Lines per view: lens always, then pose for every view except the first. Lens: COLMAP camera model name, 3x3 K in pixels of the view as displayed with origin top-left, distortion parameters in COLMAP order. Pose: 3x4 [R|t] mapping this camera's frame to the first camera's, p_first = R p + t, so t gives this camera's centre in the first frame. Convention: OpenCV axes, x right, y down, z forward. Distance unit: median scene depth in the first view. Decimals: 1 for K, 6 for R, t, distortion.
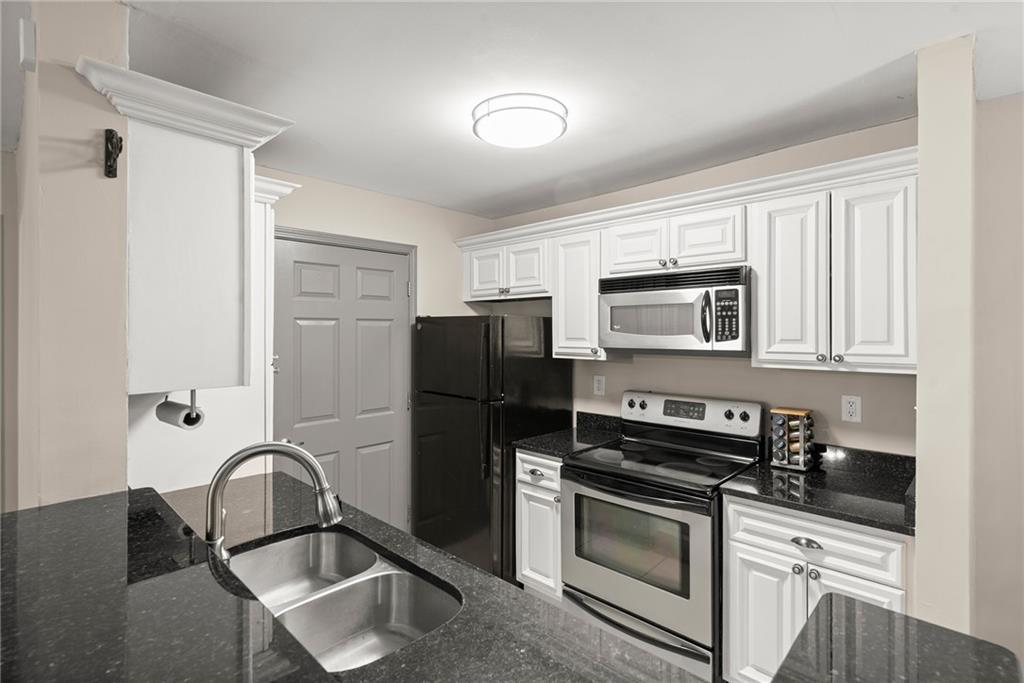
lens RADIAL K [[491.7, 0, 511.6], [0, 491.7, 328.5], [0, 0, 1]] dist [0.001038, 0.000153]
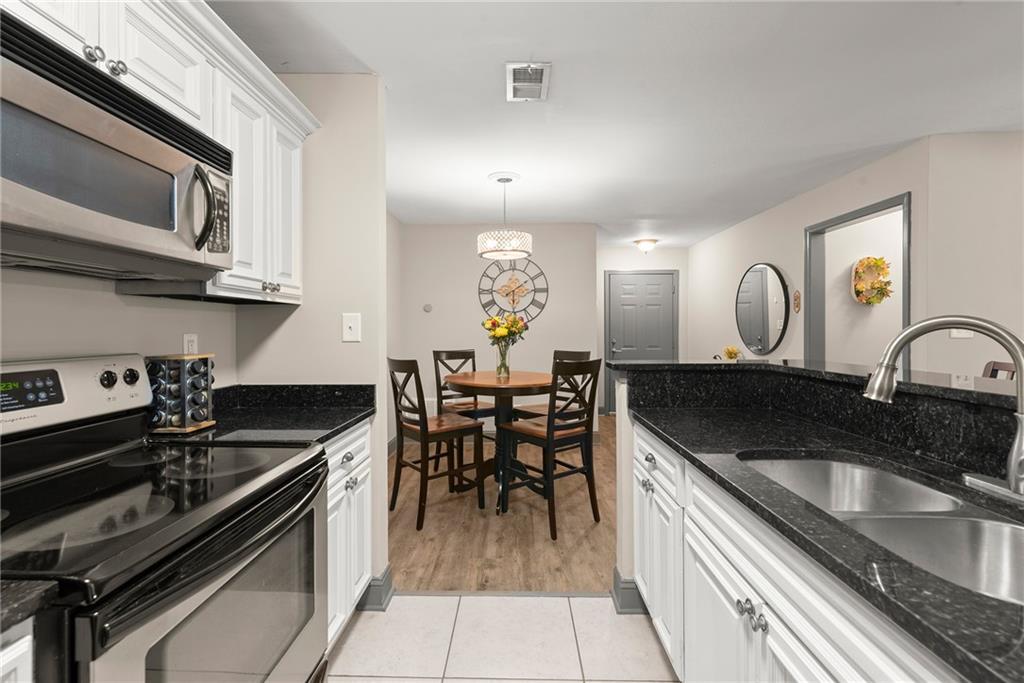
lens RADIAL K [[443.0, 0, 510.1], [0, 443.0, 332.0], [0, 0, 1]] dist [-0.000448, -0.000047]
pose [[-0.676135, -0.001170, 0.736777, -0.271502], [-0.001687, 0.999999, 0.000040, 0.130944], [-0.736776, -0.001216, -0.676136, 1.099001]]
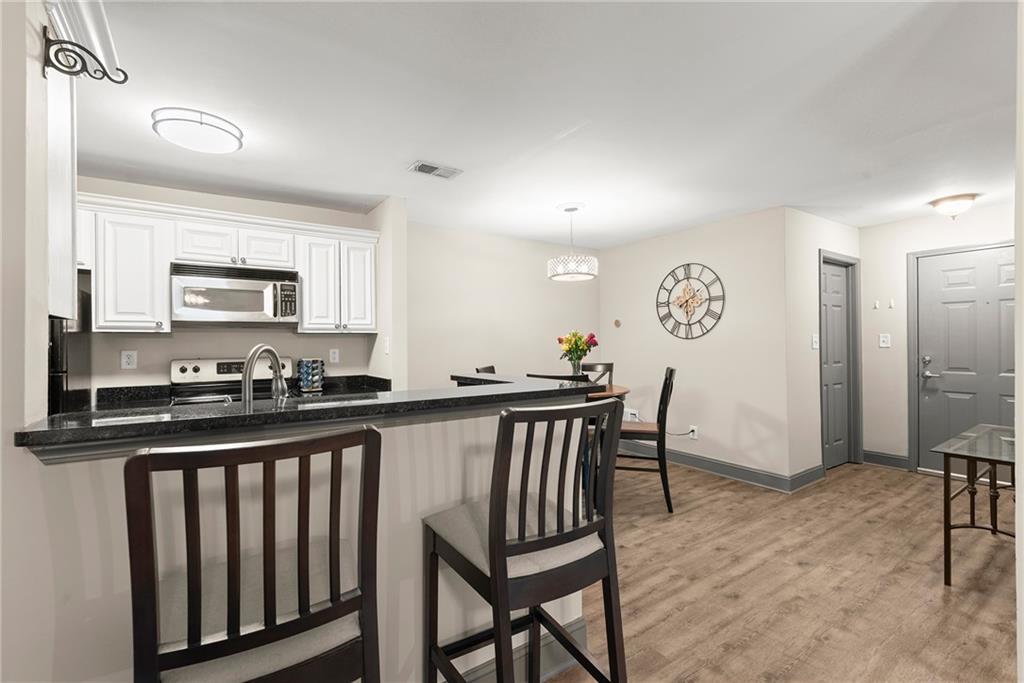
lens RADIAL K [[446.0, 0, 505.5], [0, 446.0, 341.7], [0, 0, 1]] dist [0.000608, -0.000511]
pose [[0.219359, 0.001156, 0.975644, -0.826968], [0.002579, 0.999995, -0.001765, 0.112185], [-0.975641, 0.002903, 0.219354, -0.019007]]
